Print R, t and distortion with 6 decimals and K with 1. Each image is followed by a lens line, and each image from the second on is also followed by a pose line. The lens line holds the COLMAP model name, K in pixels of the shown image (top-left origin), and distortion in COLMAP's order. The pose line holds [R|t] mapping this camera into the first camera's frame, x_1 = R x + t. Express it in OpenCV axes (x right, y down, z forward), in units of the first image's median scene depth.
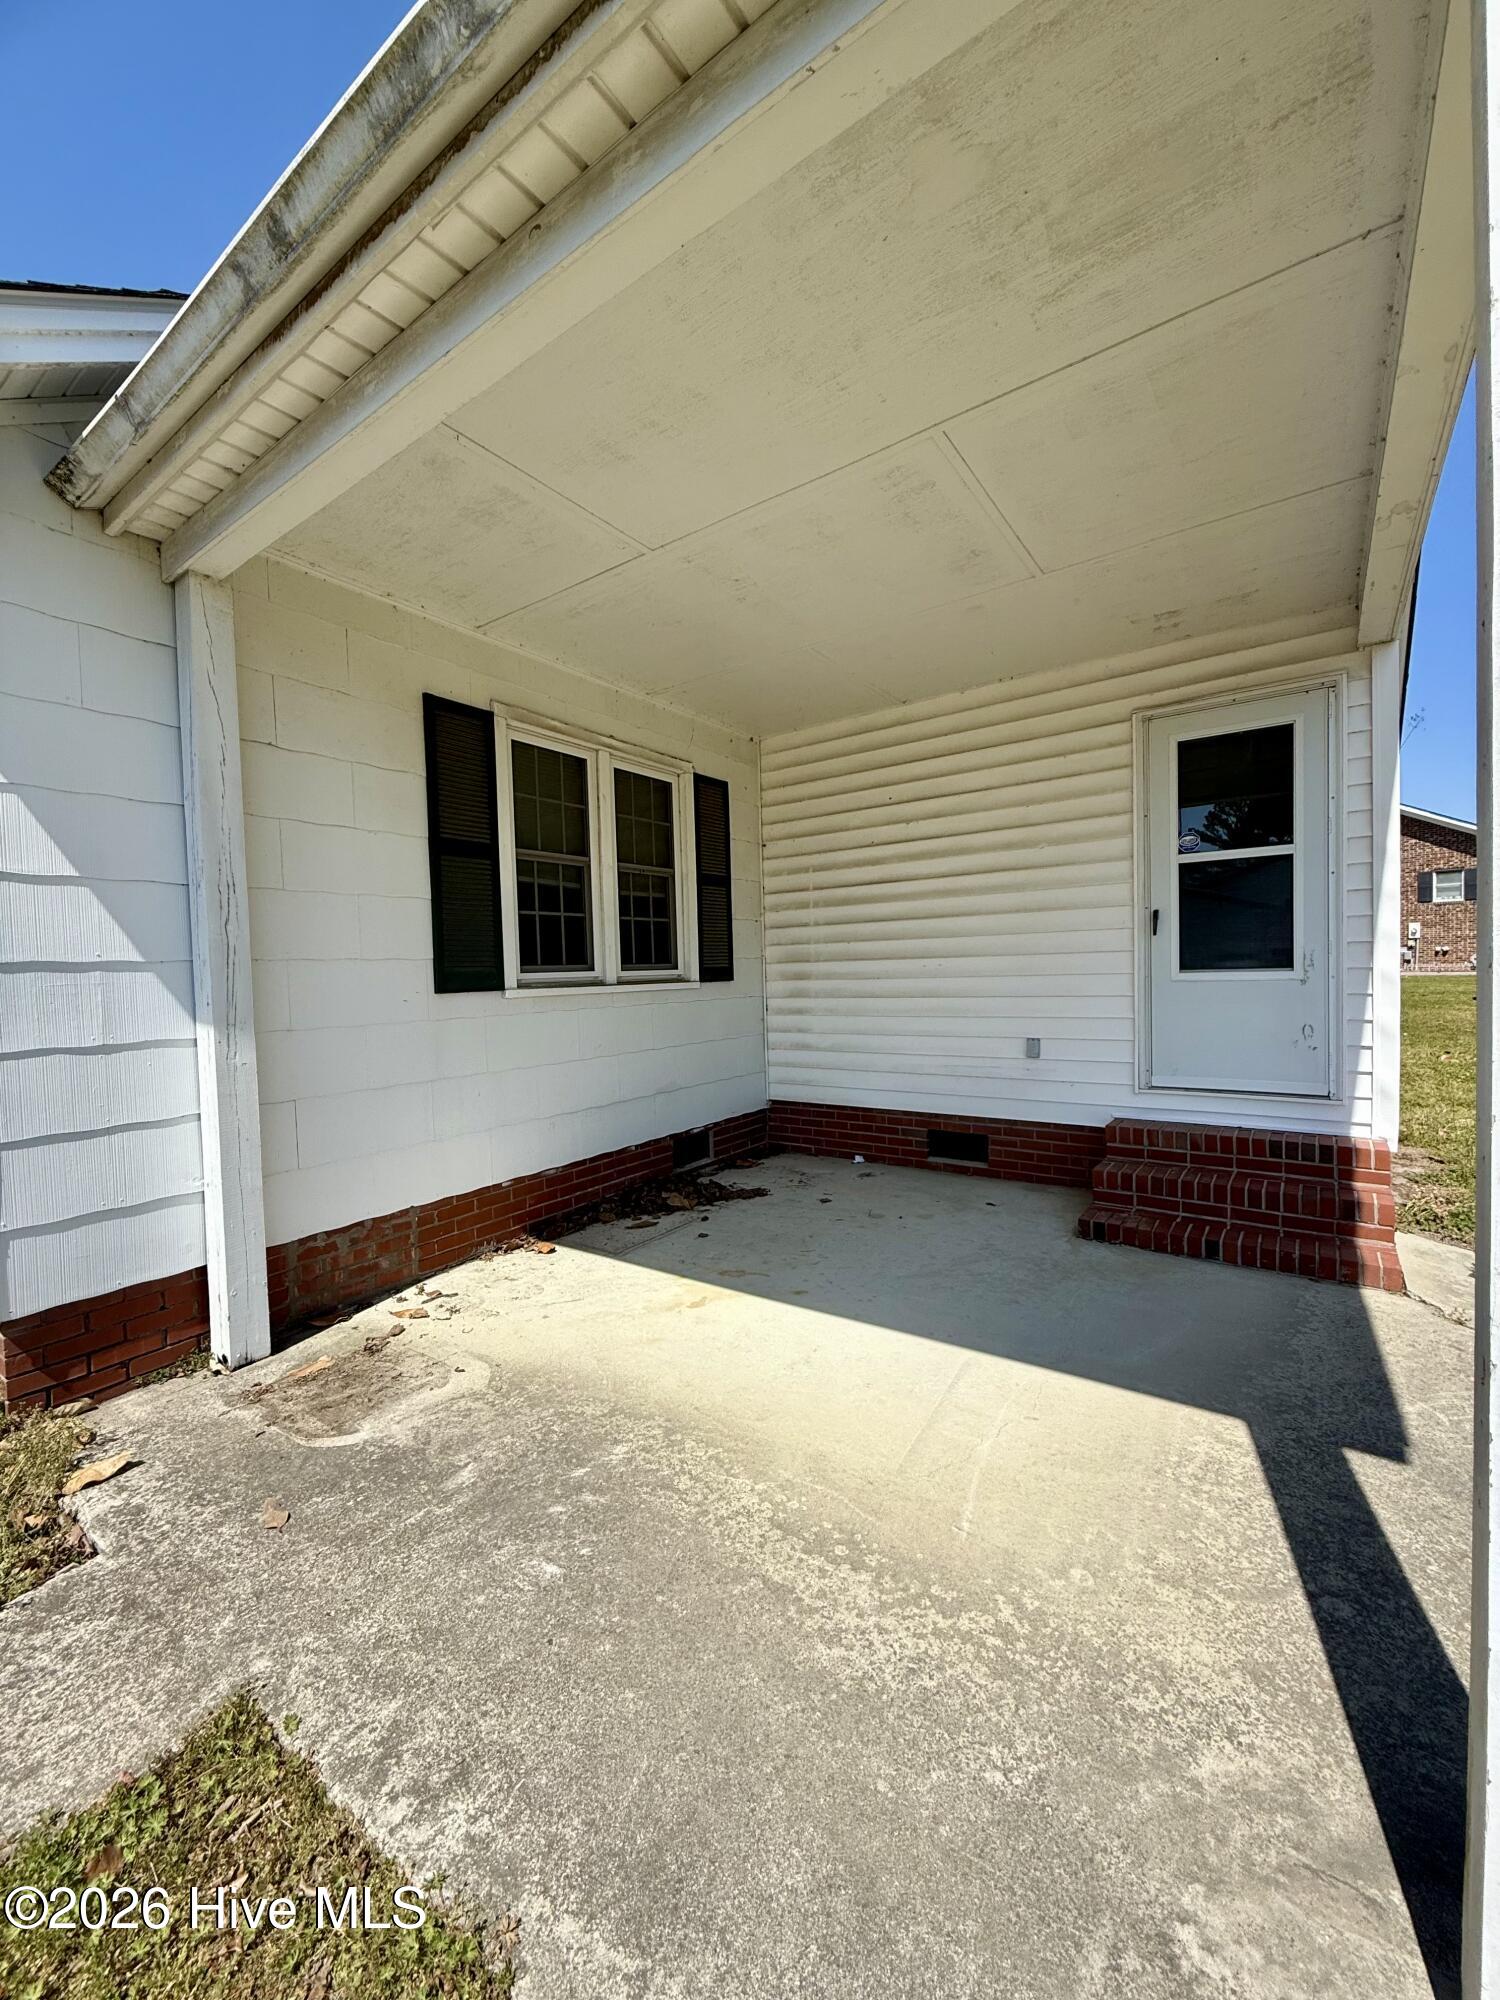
lens RADIAL K [[793.3, 0, 748.4], [0, 793.3, 1000.2], [0, 0, 1]] dist [-0.002136, 0.000857]
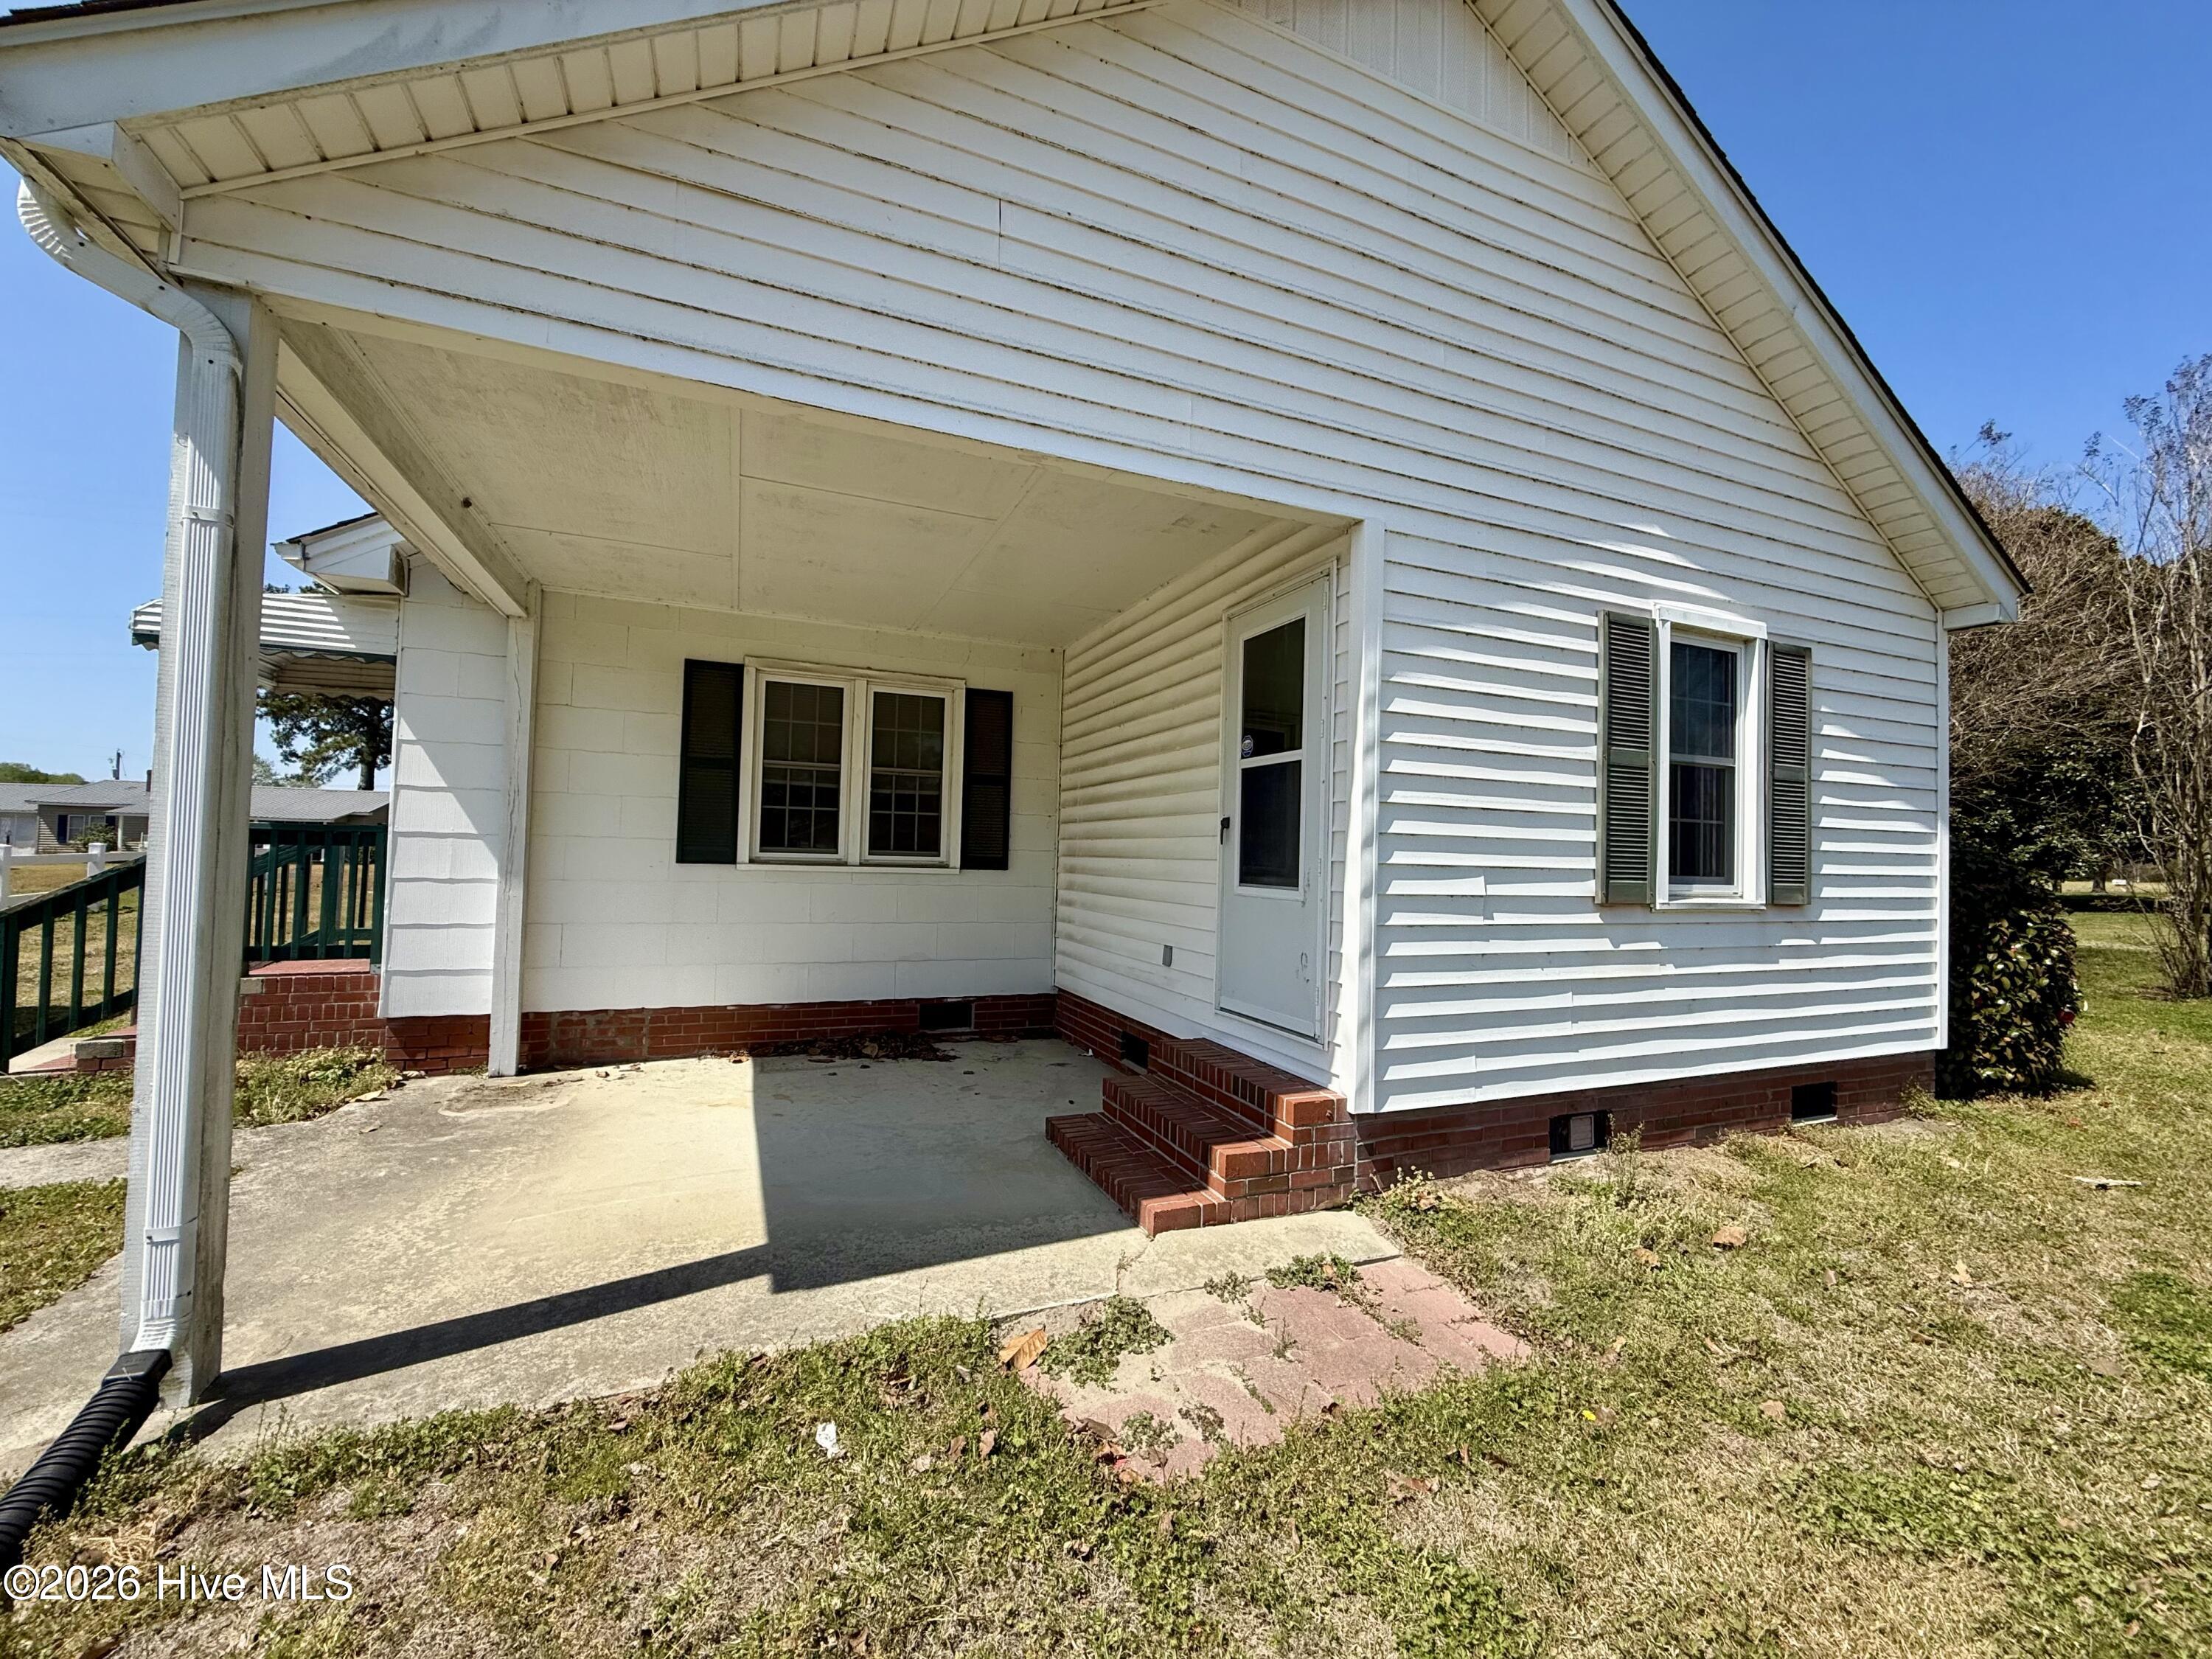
lens RADIAL K [[877.4, 0, 1099.1], [0, 877.4, 828.4], [0, 0, 1]] dist [-0.002136, 0.000857]
pose [[0.846816, 0.032707, -0.530880, 1.056425], [-0.069940, 0.996288, -0.050182, -0.042936], [0.527268, 0.079624, 0.845960, 0.048469]]
